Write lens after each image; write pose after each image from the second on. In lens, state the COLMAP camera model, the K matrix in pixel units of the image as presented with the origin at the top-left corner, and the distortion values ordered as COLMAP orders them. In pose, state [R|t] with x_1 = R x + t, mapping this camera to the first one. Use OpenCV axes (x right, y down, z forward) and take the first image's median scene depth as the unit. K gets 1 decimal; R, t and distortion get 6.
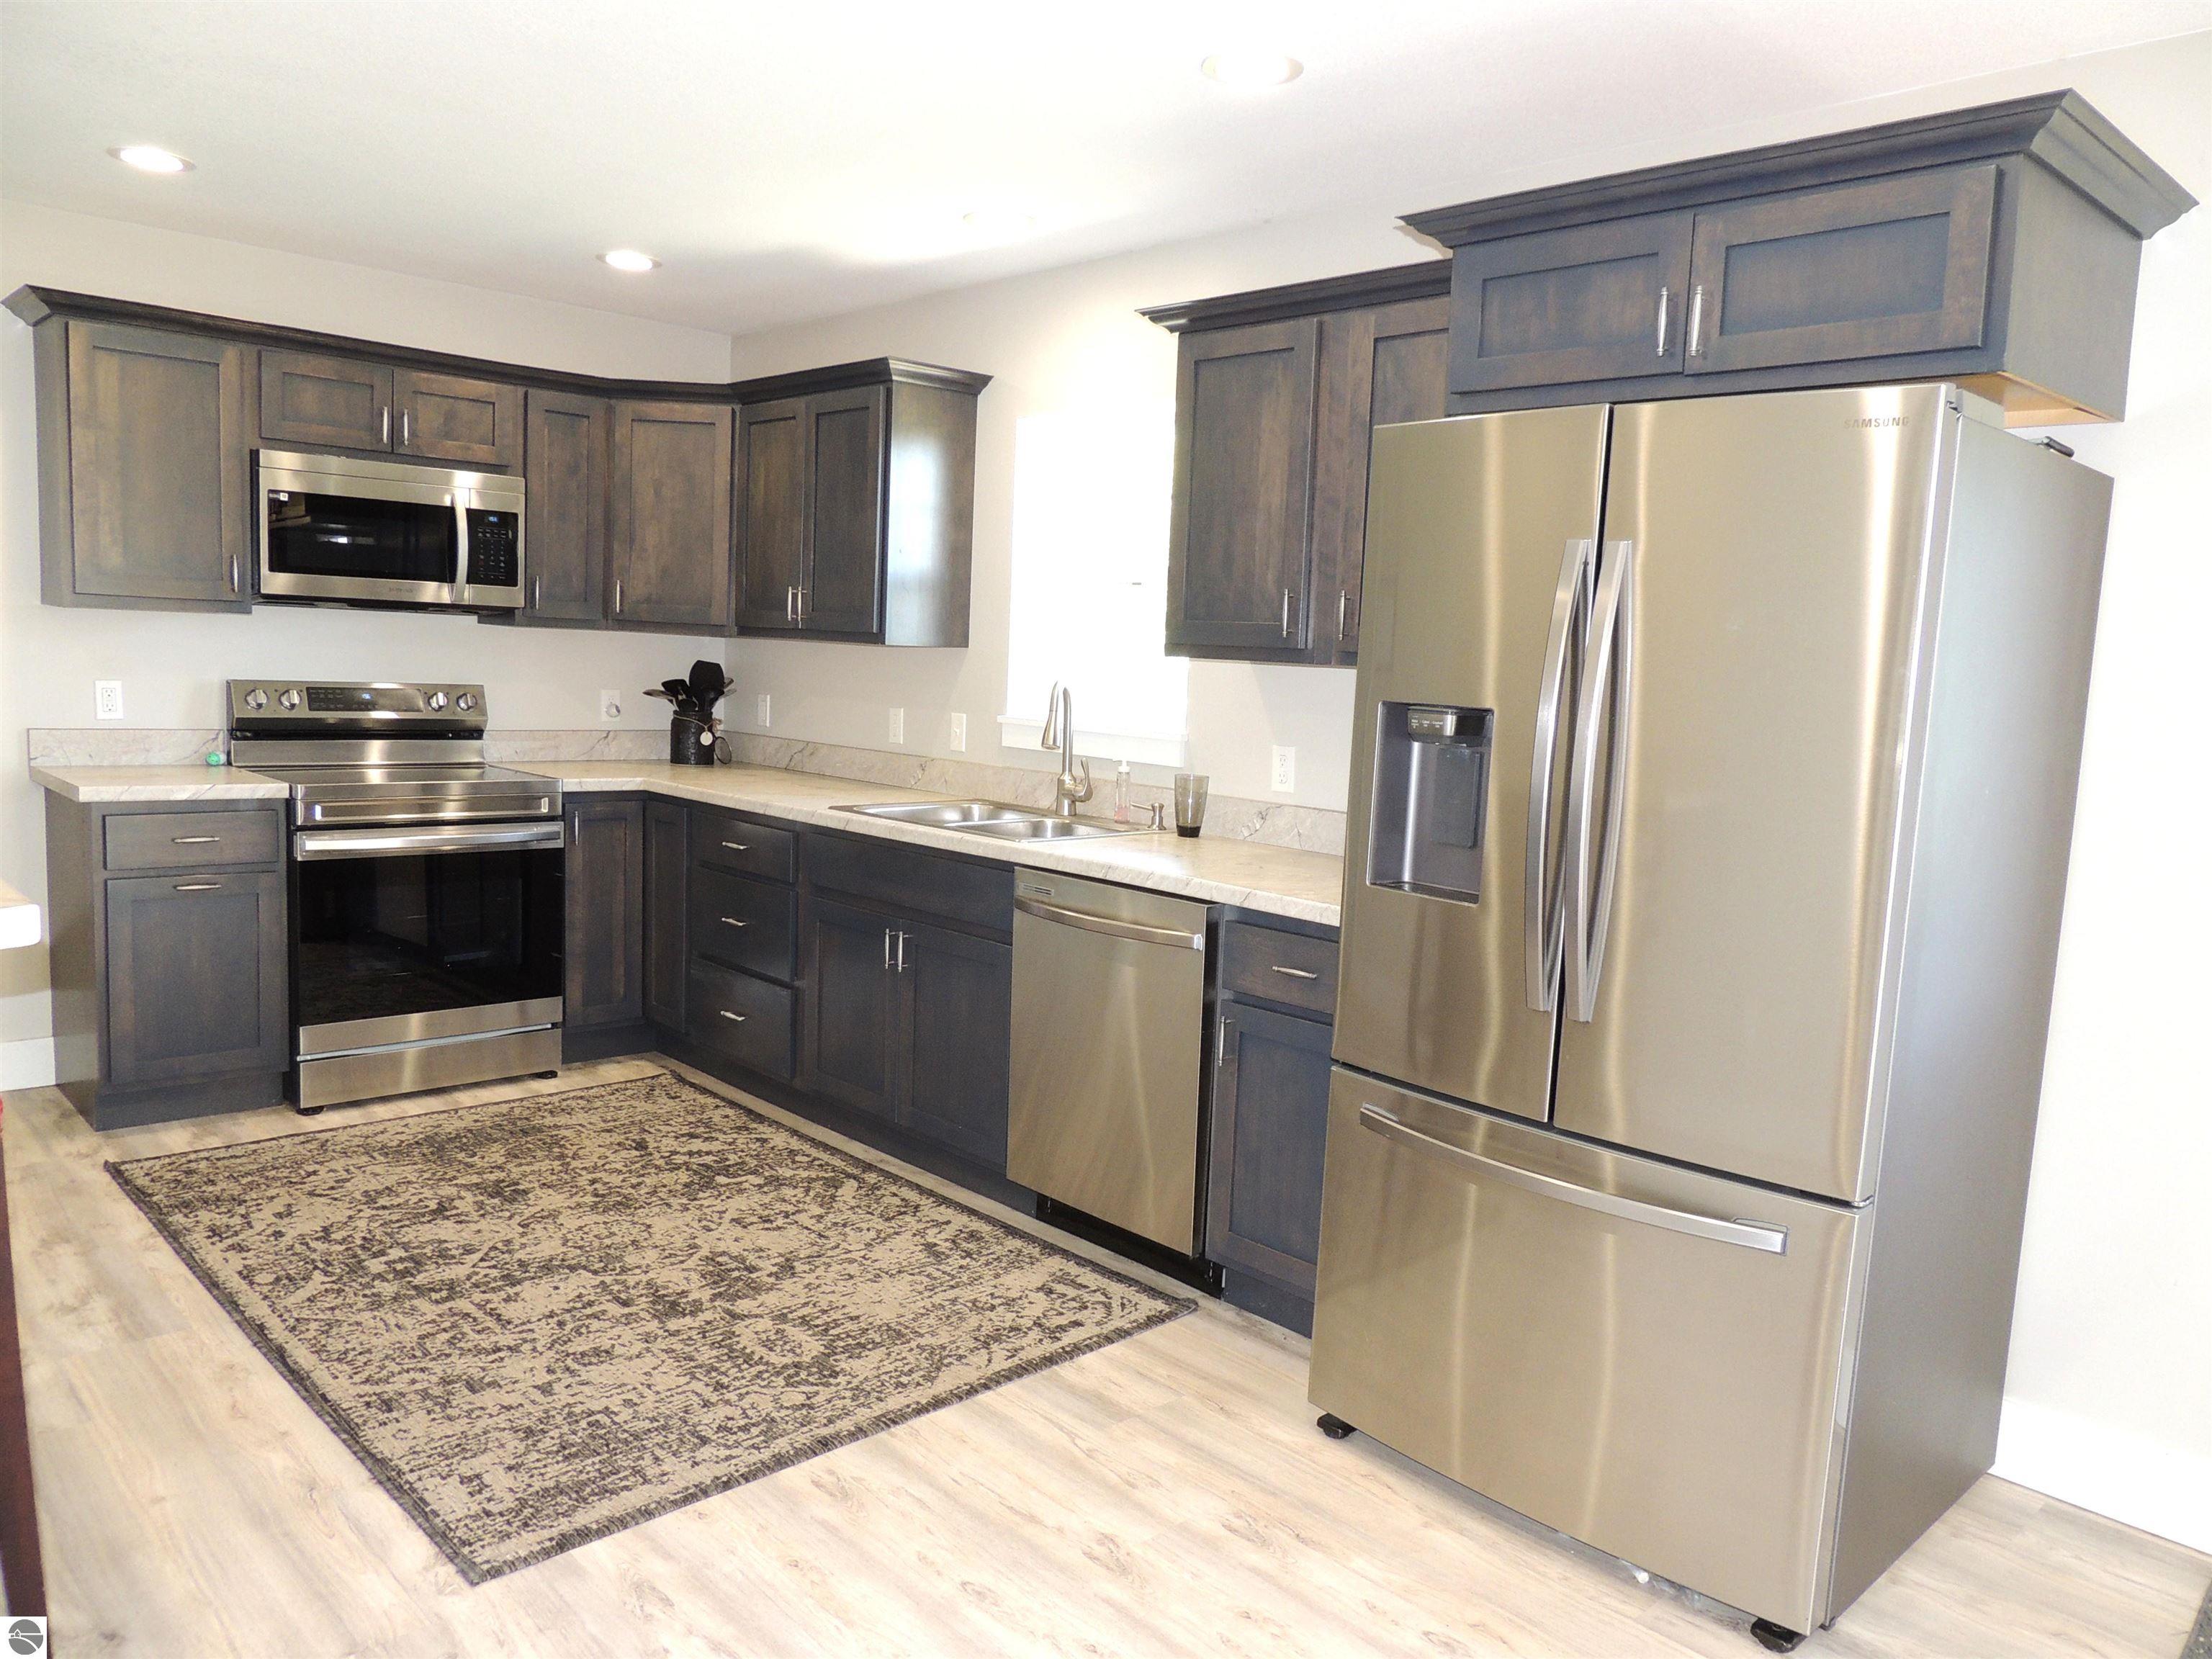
lens RADIAL K [[1570.9, 0, 1114.4], [0, 1570.9, 826.1], [0, 0, 1]] dist [-0.021872, -0.001920]
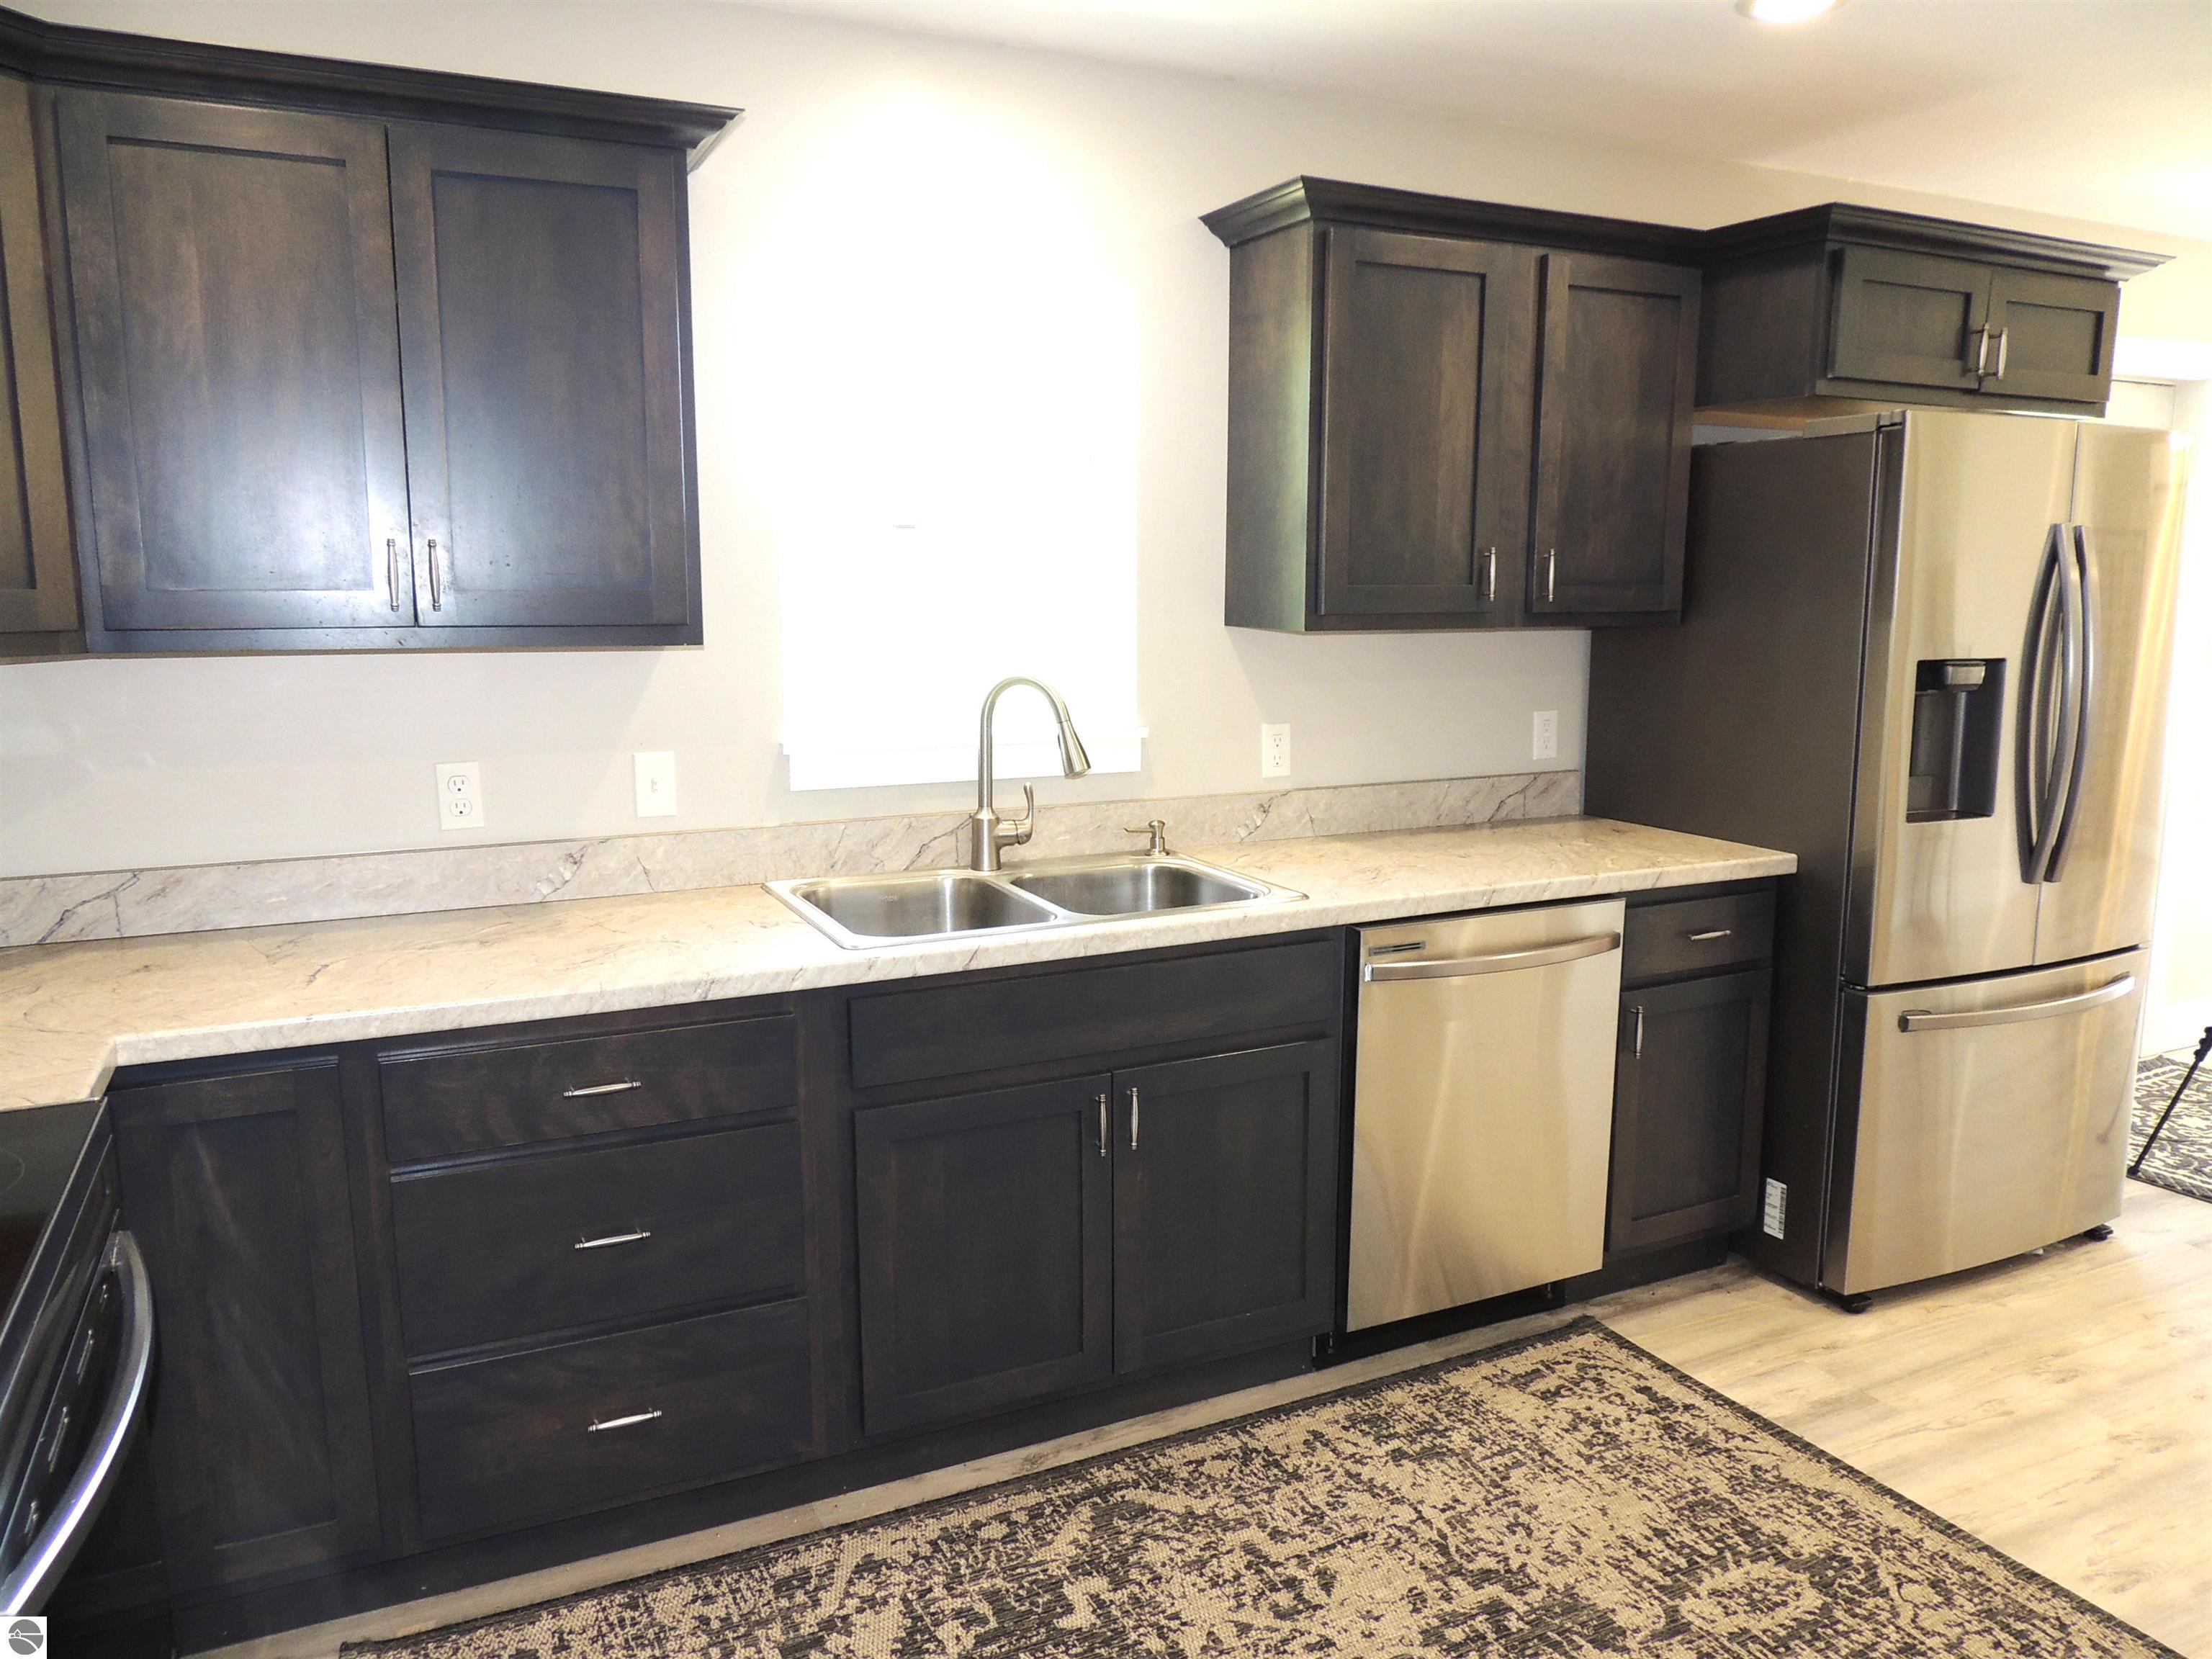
lens RADIAL K [[1570.9, 0, 1111.2], [0, 1570.9, 828.4], [0, 0, 1]] dist [-0.021872, -0.001920]
pose [[0.310403, -0.191128, 0.931193, -0.803705], [0.121718, 0.979507, 0.160471, -0.158124], [-0.942780, 0.063532, 0.327306, 0.887771]]
